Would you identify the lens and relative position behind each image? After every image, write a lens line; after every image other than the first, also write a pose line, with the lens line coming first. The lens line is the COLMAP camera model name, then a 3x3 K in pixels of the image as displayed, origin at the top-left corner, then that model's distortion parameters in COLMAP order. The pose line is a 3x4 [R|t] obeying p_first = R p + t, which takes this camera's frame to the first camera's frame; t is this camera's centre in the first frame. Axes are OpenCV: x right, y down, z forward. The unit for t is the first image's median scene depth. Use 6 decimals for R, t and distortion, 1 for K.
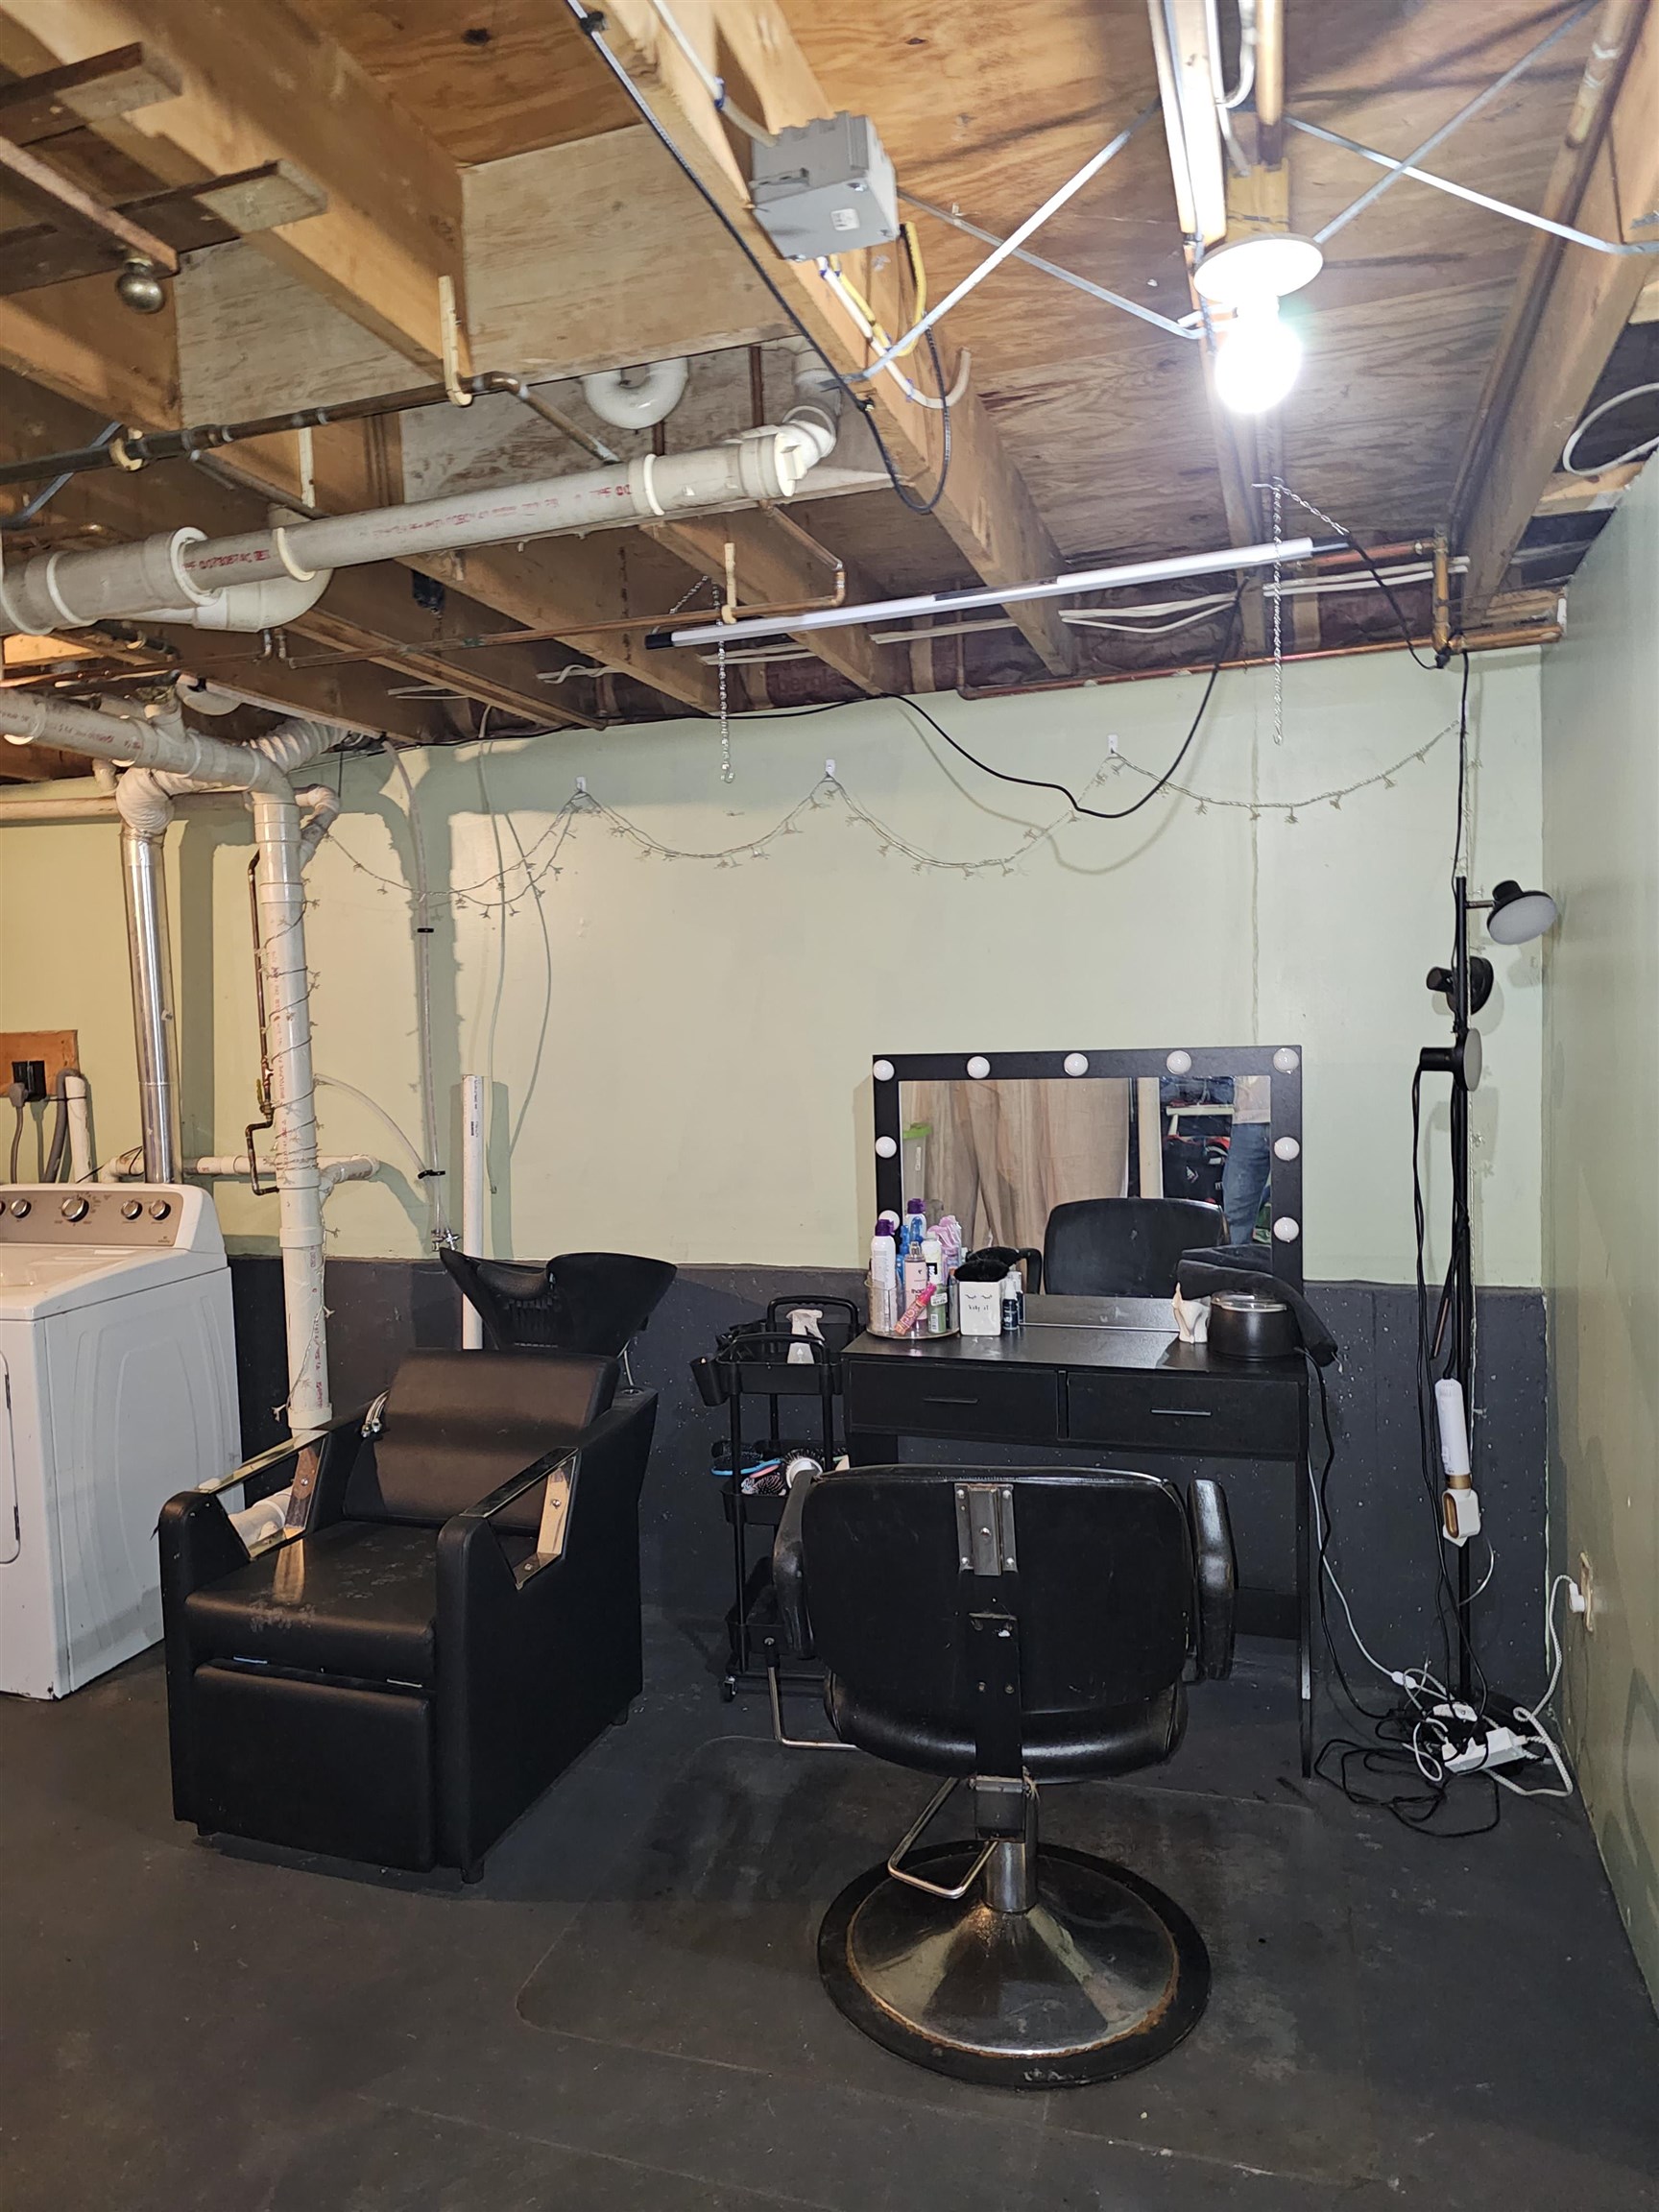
lens RADIAL K [[1485.3, 0, 827.3], [0, 1485.3, 1110.3], [0, 0, 1]] dist [0.046123, -0.034378]
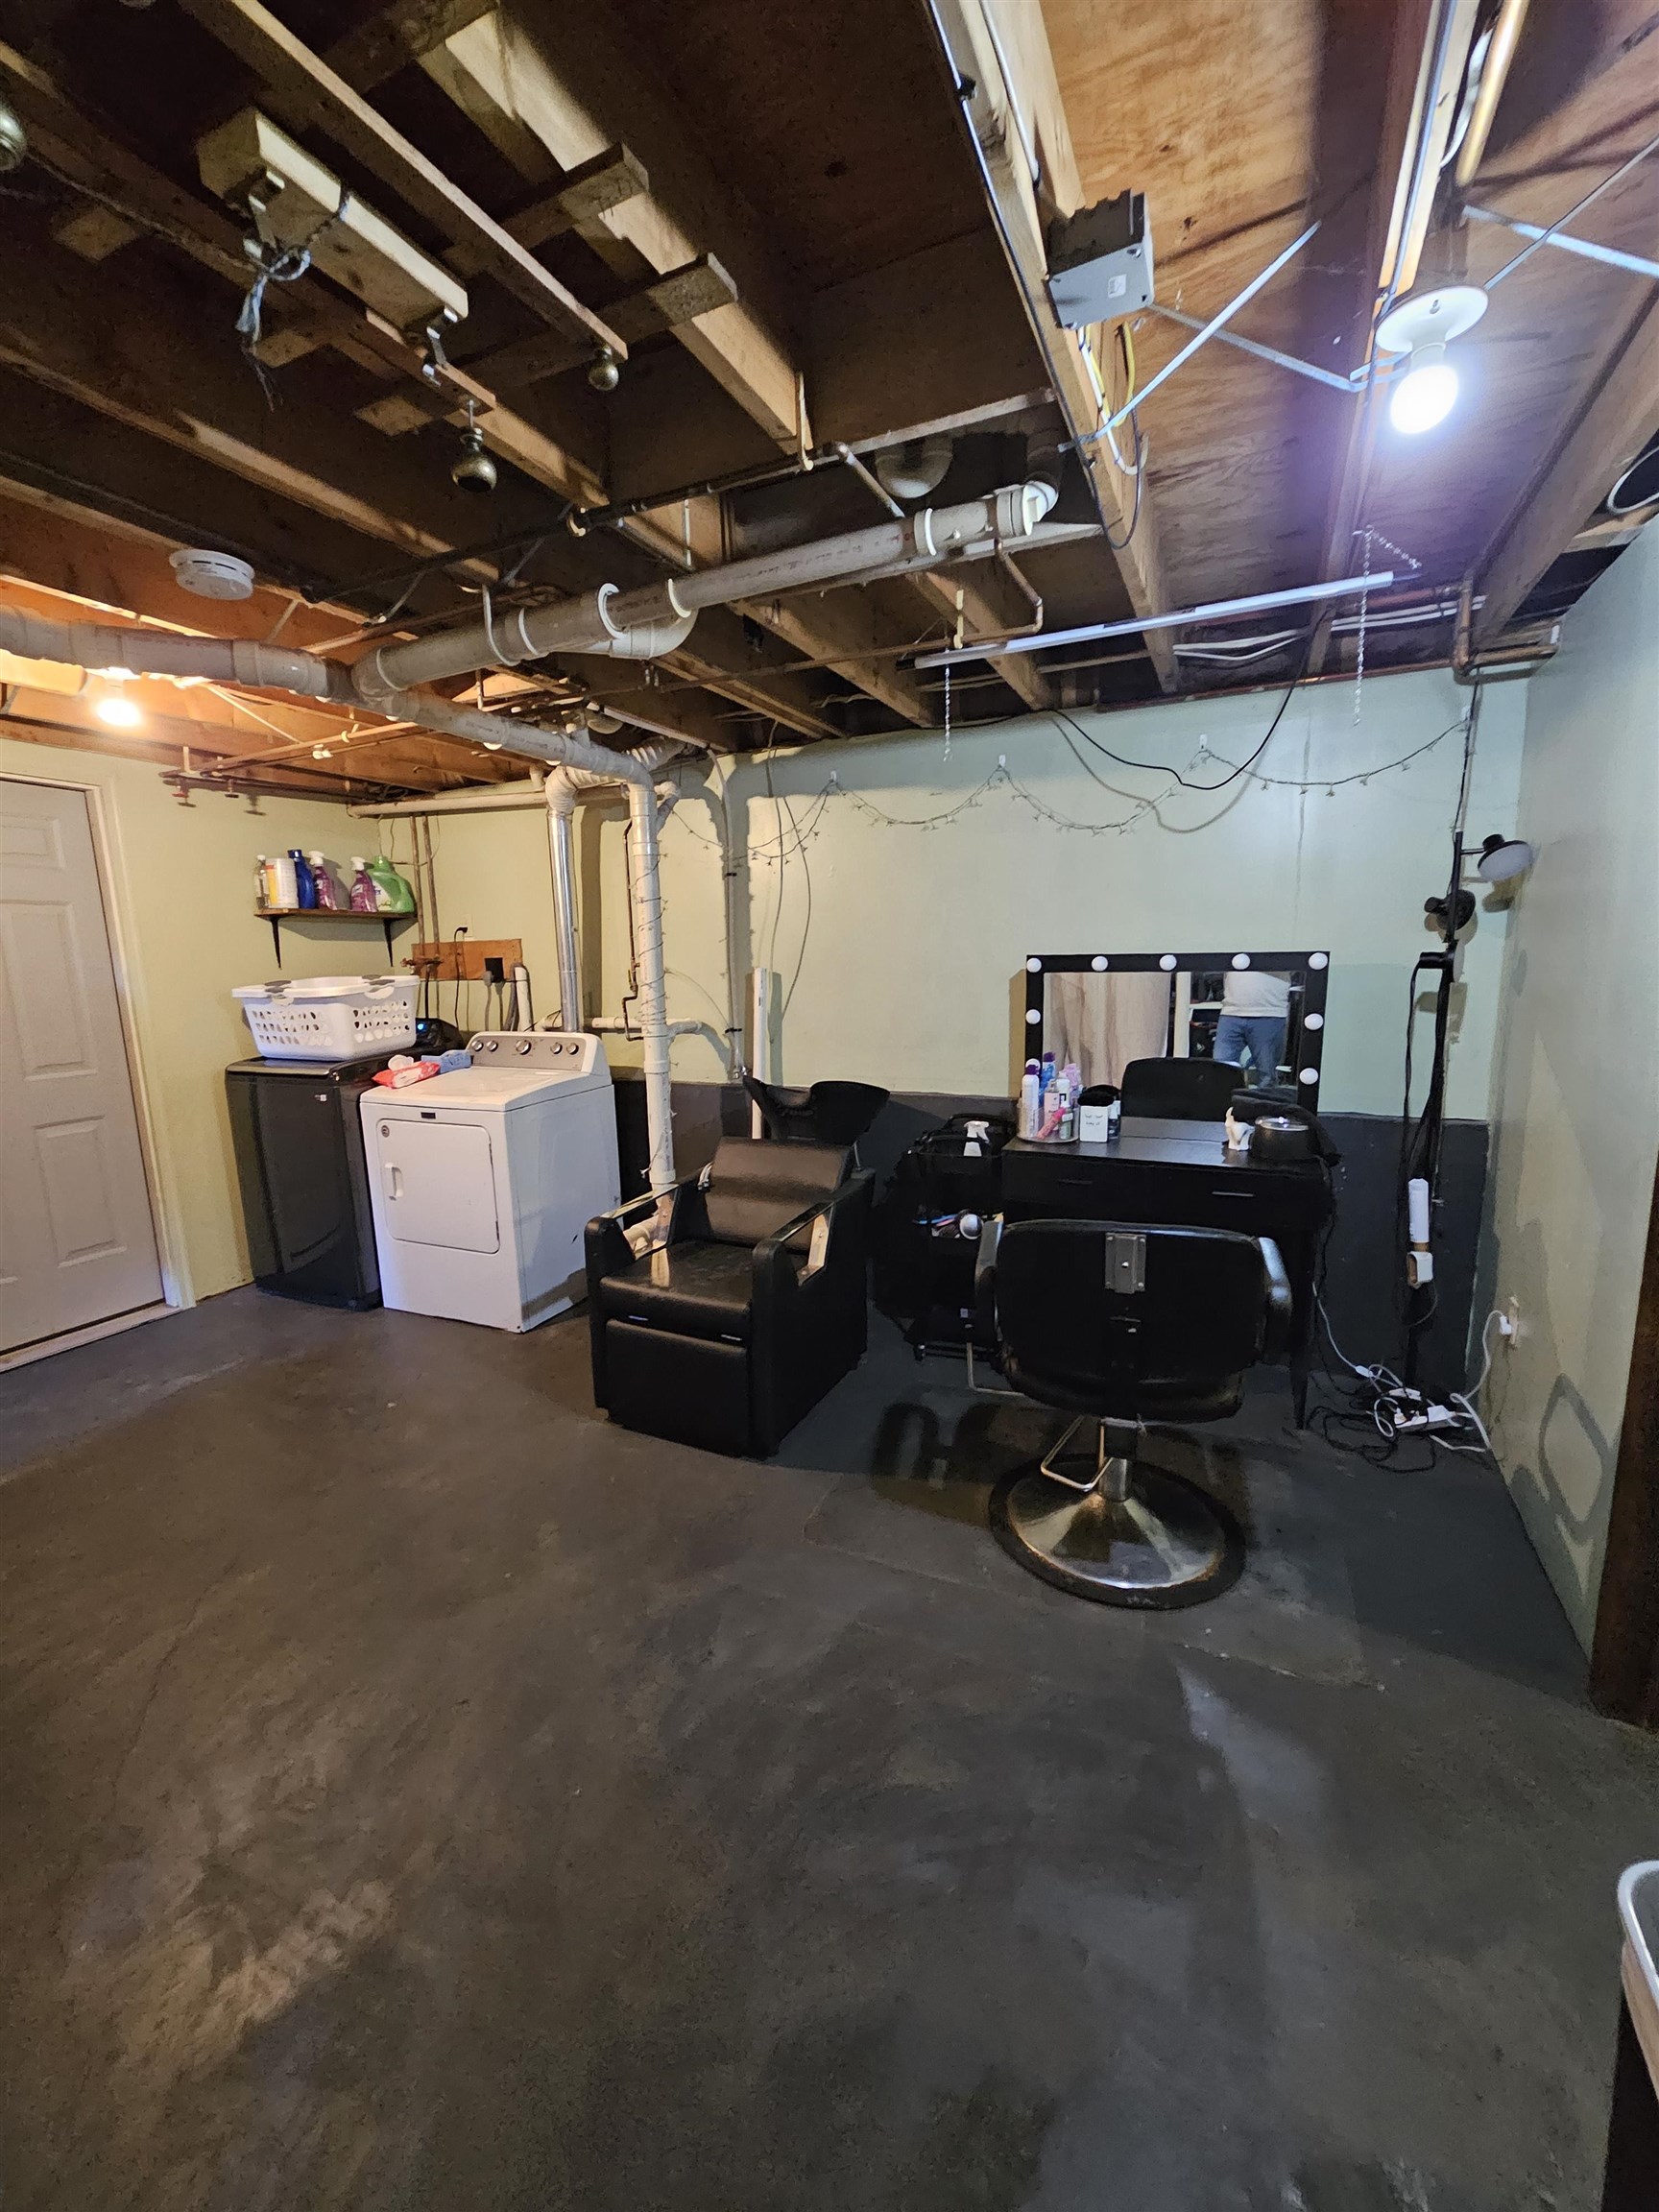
lens RADIAL K [[897.7, 0, 832.4], [0, 897.7, 1102.8], [0, 0, 1]] dist [-0.004628, 0.001019]
pose [[0.993916, 0.029916, -0.106003, -0.073665], [-0.019063, 0.994606, 0.101955, 0.025647], [0.108482, -0.099314, 0.989125, 0.069111]]
